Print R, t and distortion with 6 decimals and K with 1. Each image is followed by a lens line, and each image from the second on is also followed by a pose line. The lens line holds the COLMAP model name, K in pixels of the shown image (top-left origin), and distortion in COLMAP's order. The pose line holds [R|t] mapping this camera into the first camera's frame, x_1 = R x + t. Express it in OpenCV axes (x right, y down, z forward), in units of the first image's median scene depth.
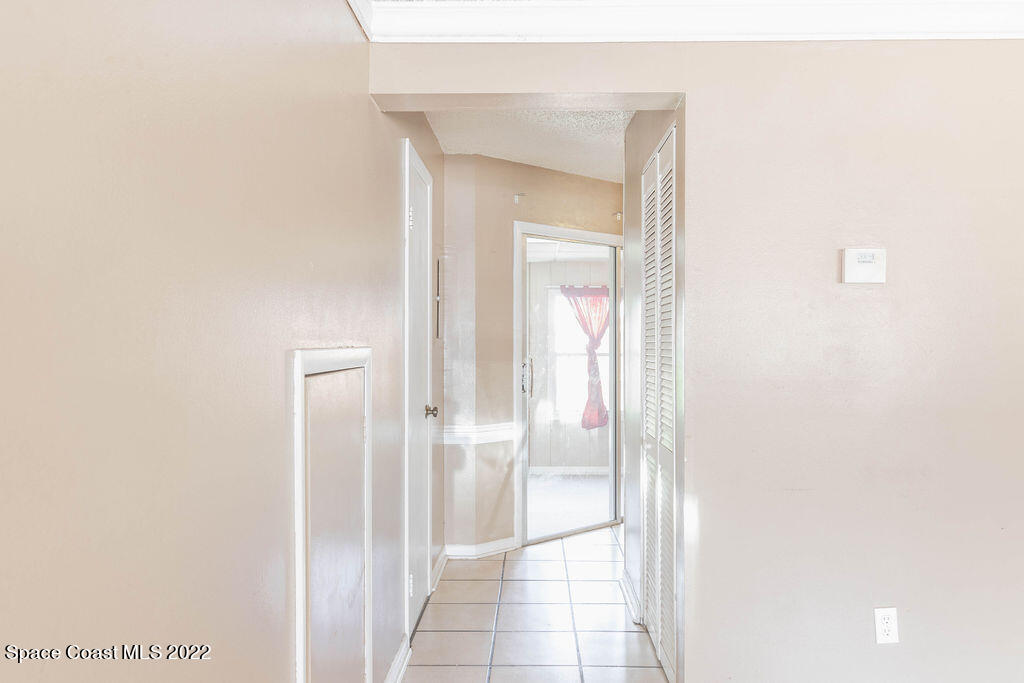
lens RADIAL K [[755.0, 0, 512.0], [0, 755.0, 341.5], [0, 0, 1]] dist [-0.000825, 0.000281]
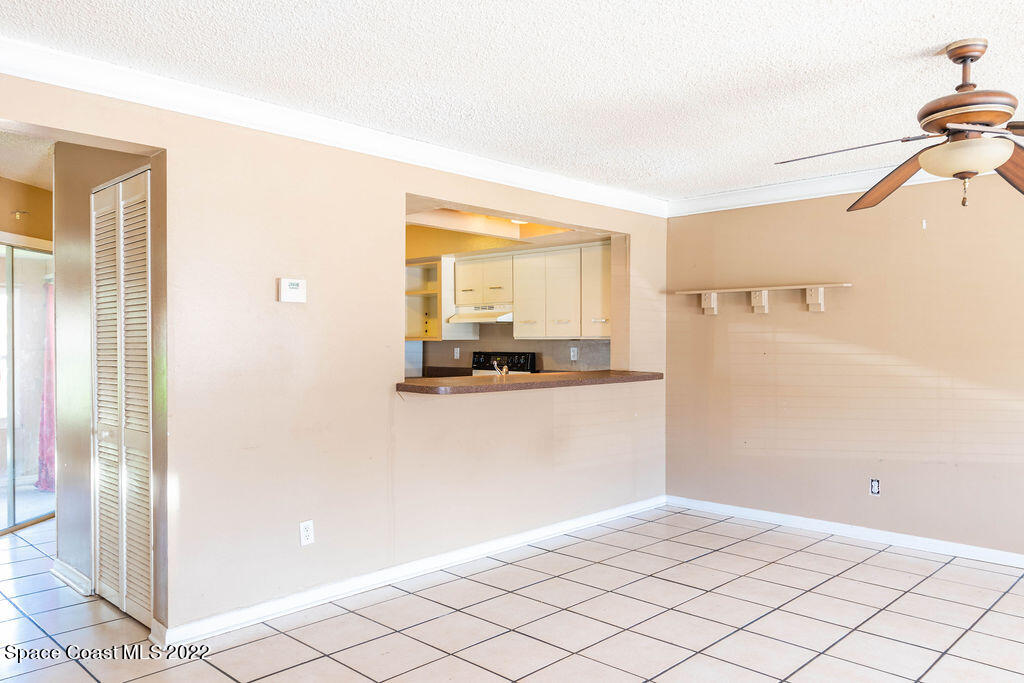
lens RADIAL K [[754.5, 0, 523.4], [0, 754.5, 346.4], [0, 0, 1]] dist [0.091416, 0.000503]
pose [[0.670404, -0.004750, 0.741981, -0.244775], [0.003354, 0.999989, 0.003371, 0.003436], [-0.741988, 0.000229, 0.670413, -0.239688]]
